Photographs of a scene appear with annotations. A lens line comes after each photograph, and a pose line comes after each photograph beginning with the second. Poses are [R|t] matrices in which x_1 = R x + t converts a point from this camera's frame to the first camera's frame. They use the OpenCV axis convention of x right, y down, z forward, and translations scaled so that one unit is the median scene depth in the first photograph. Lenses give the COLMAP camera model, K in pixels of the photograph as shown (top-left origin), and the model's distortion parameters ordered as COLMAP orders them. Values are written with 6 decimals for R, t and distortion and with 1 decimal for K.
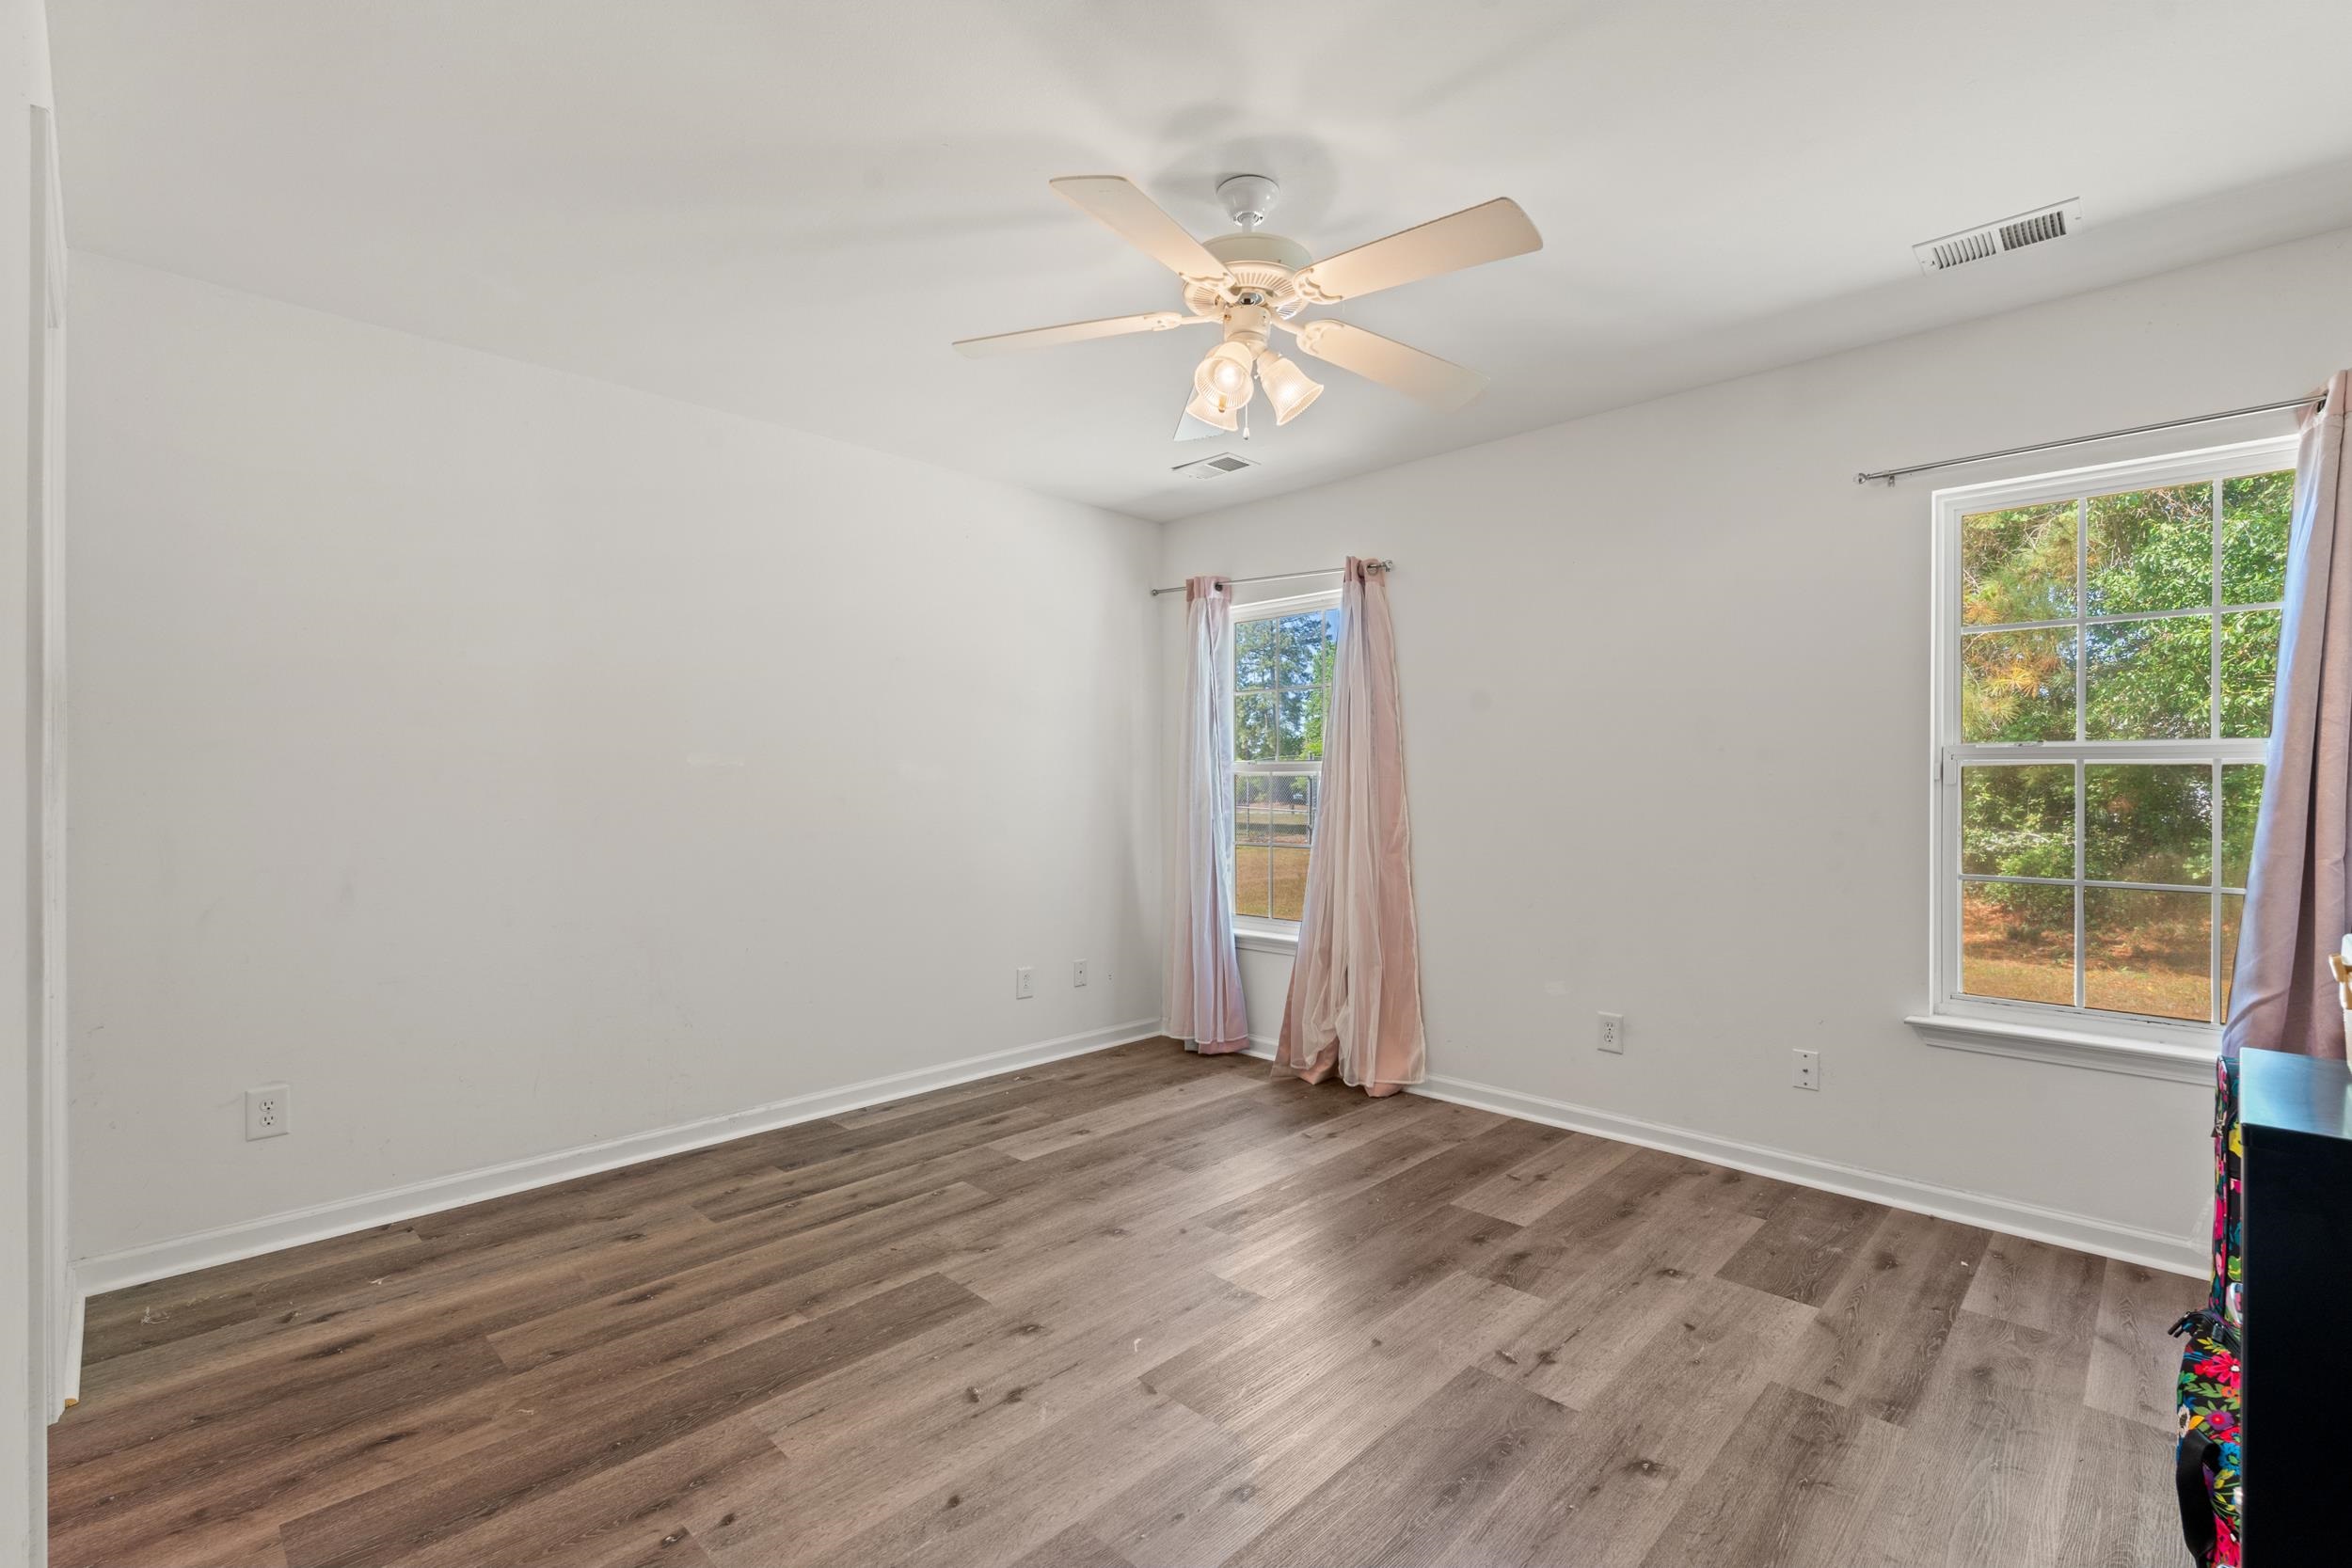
lens RADIAL K [[1035.0, 0, 1182.8], [0, 1035.0, 785.4], [0, 0, 1]] dist [-0.001736, 0.000520]
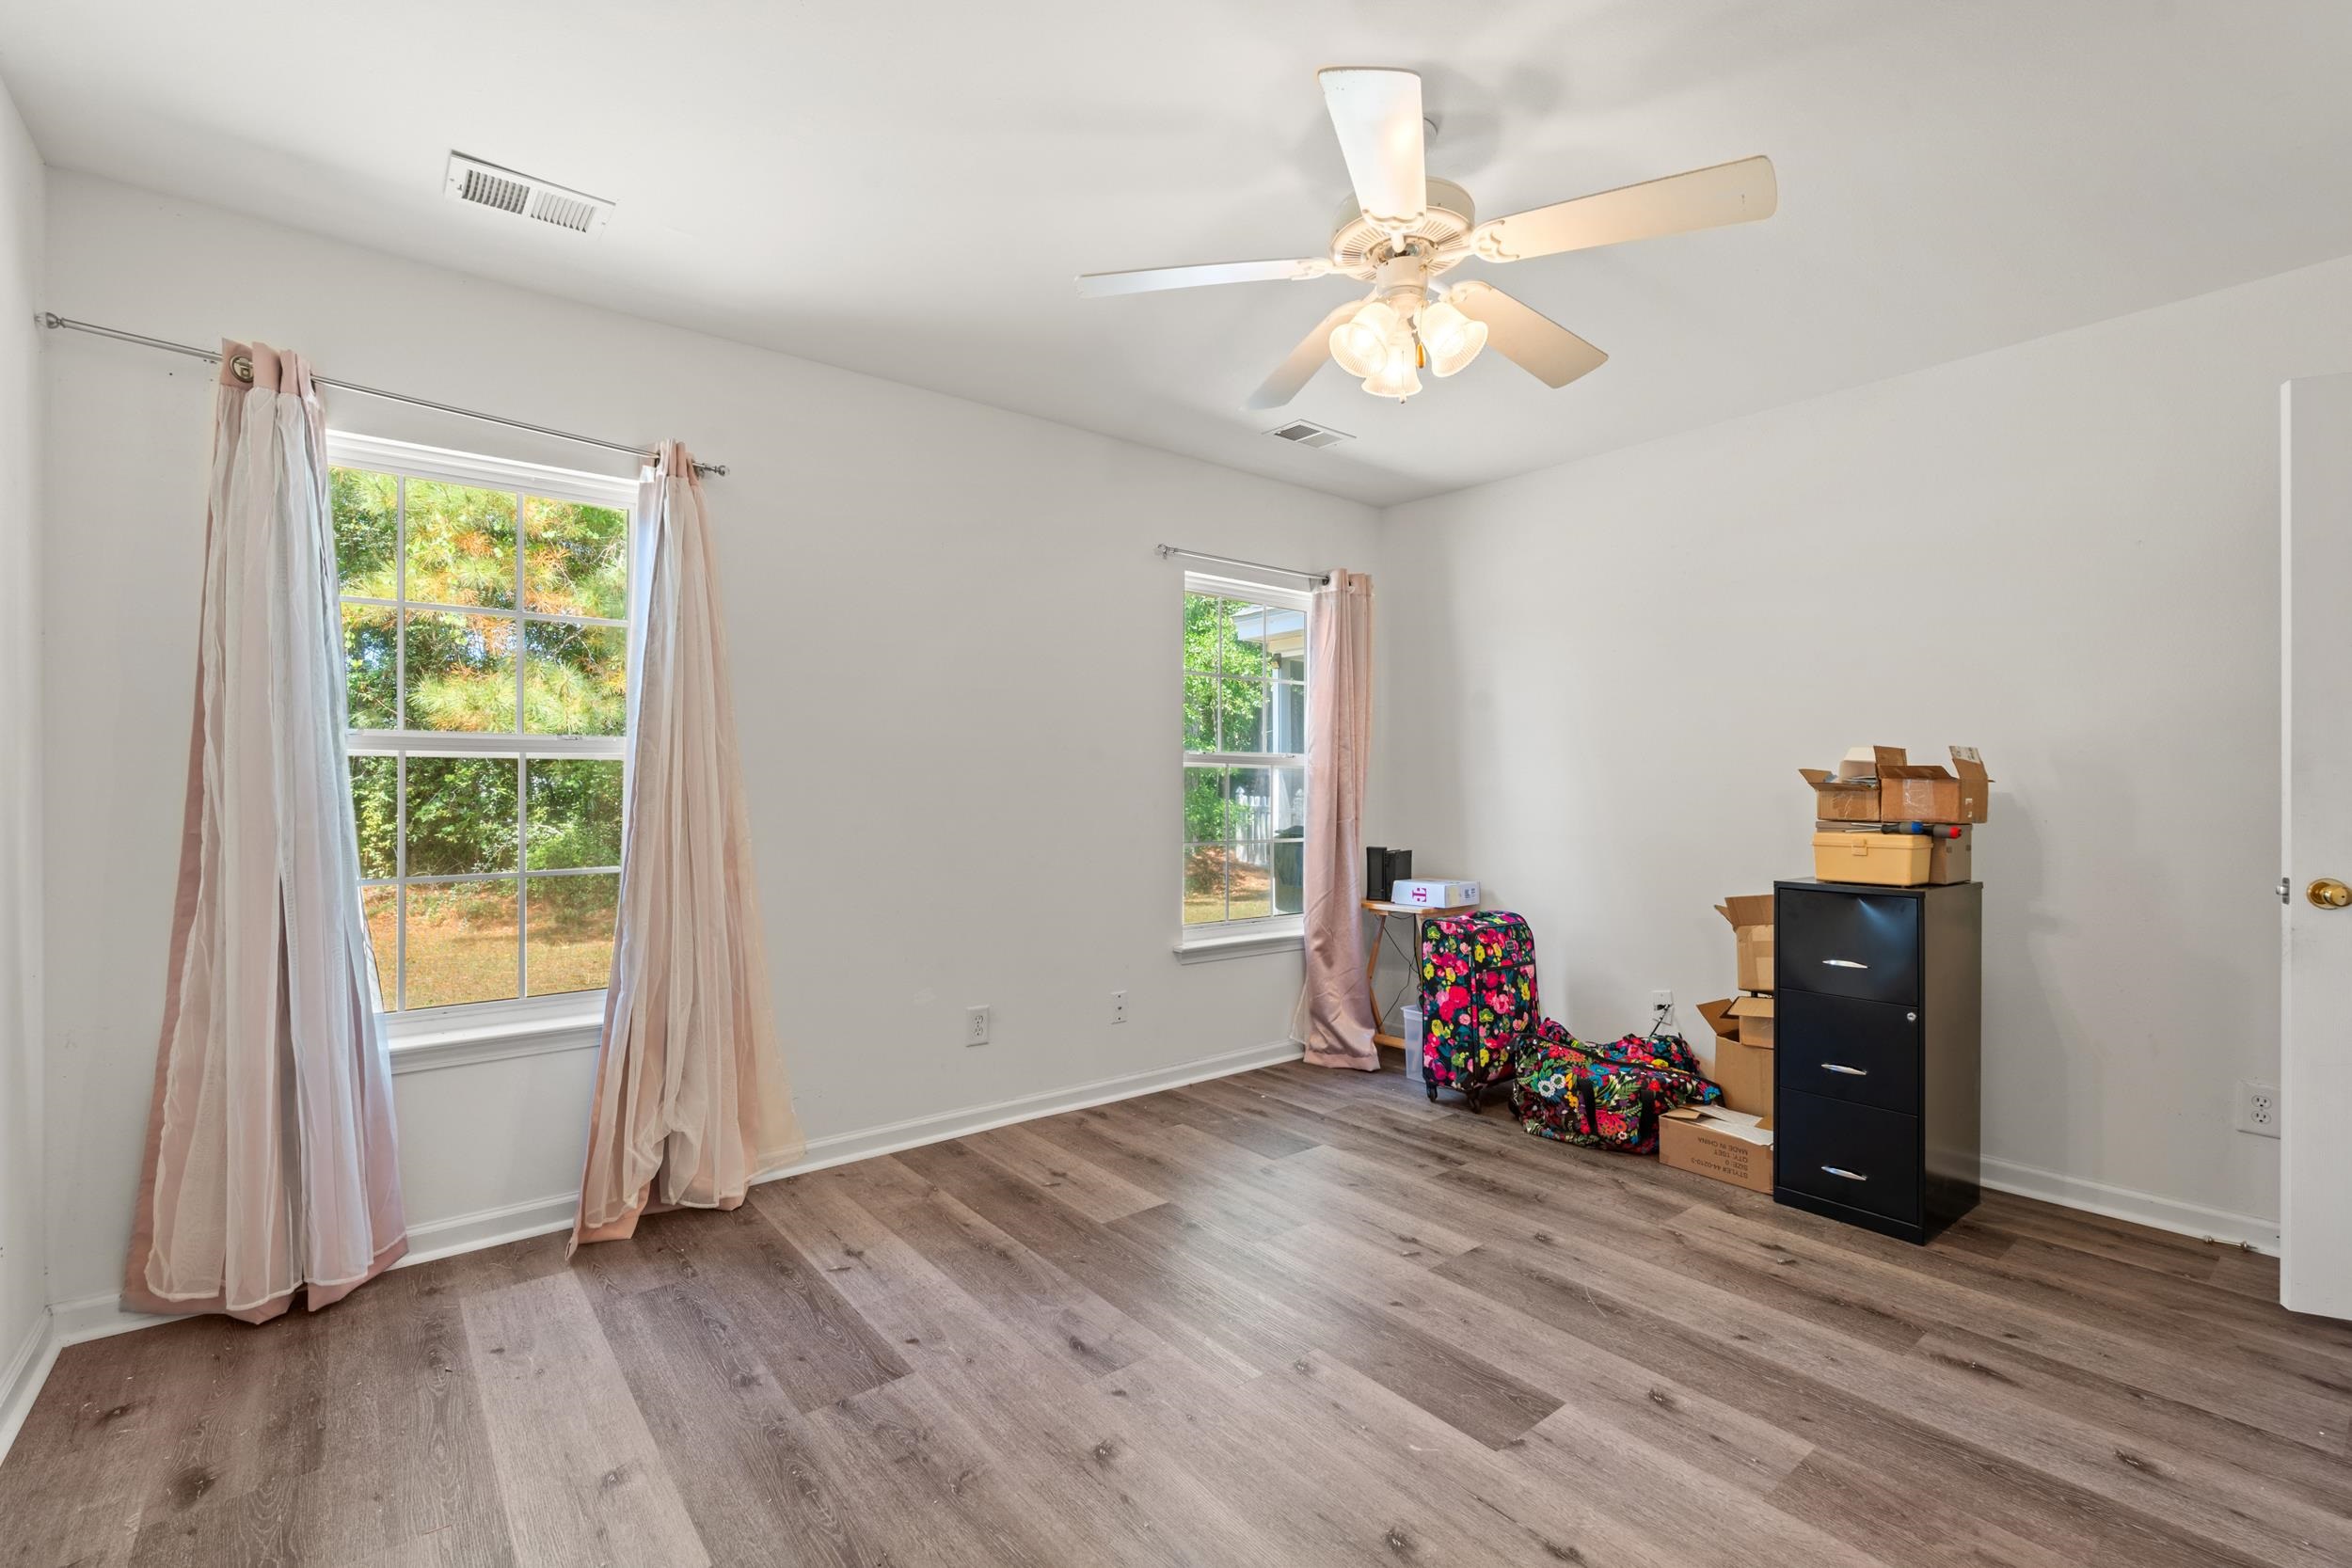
lens RADIAL K [[1035.0, 0, 1182.8], [0, 1035.0, 785.4], [0, 0, 1]] dist [-0.001736, 0.000520]
pose [[0.121452, 0.000034, 0.992597, -0.626454], [-0.004049, 0.999992, 0.000461, 0.005892], [-0.992589, -0.004075, 0.121451, 0.767762]]
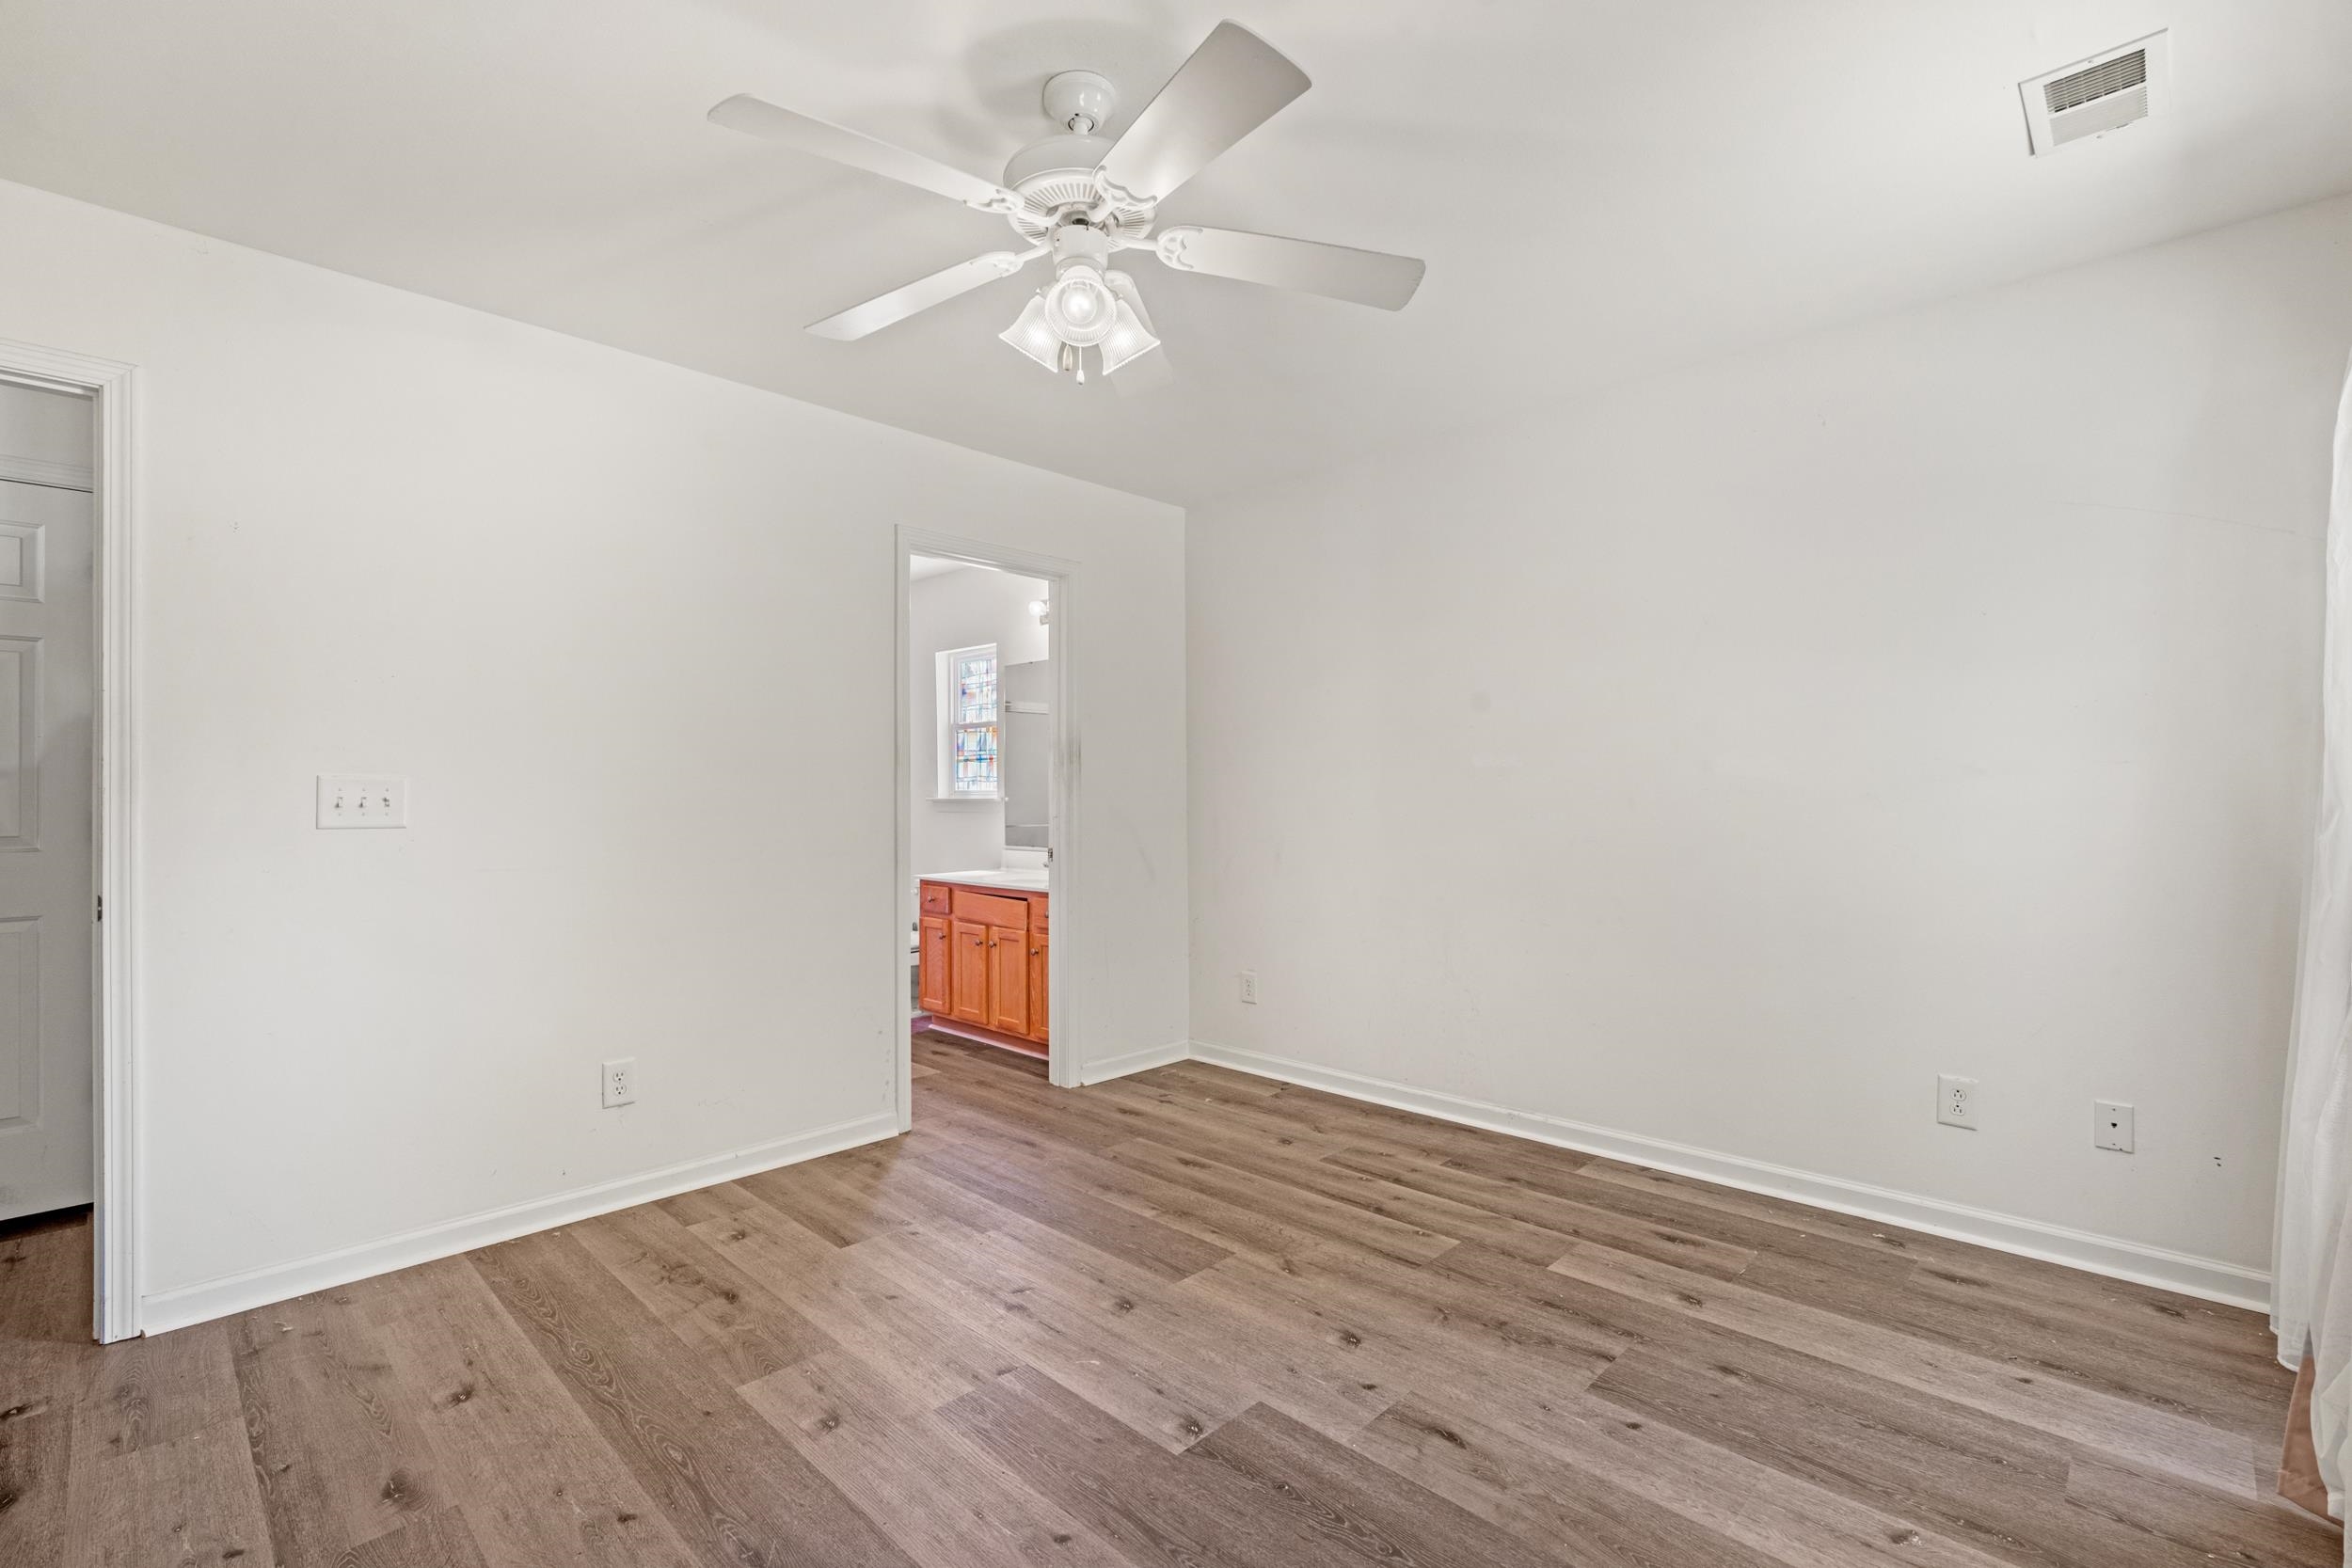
lens RADIAL K [[1035.0, 0, 1182.8], [0, 1035.0, 785.4], [0, 0, 1]] dist [-0.001736, 0.000520]
pose [[0.001732, -0.006817, -0.999975, 0.654199], [0.009933, 0.999928, -0.006799, 0.004147], [0.999949, -0.009921, 0.001799, 0.767607]]
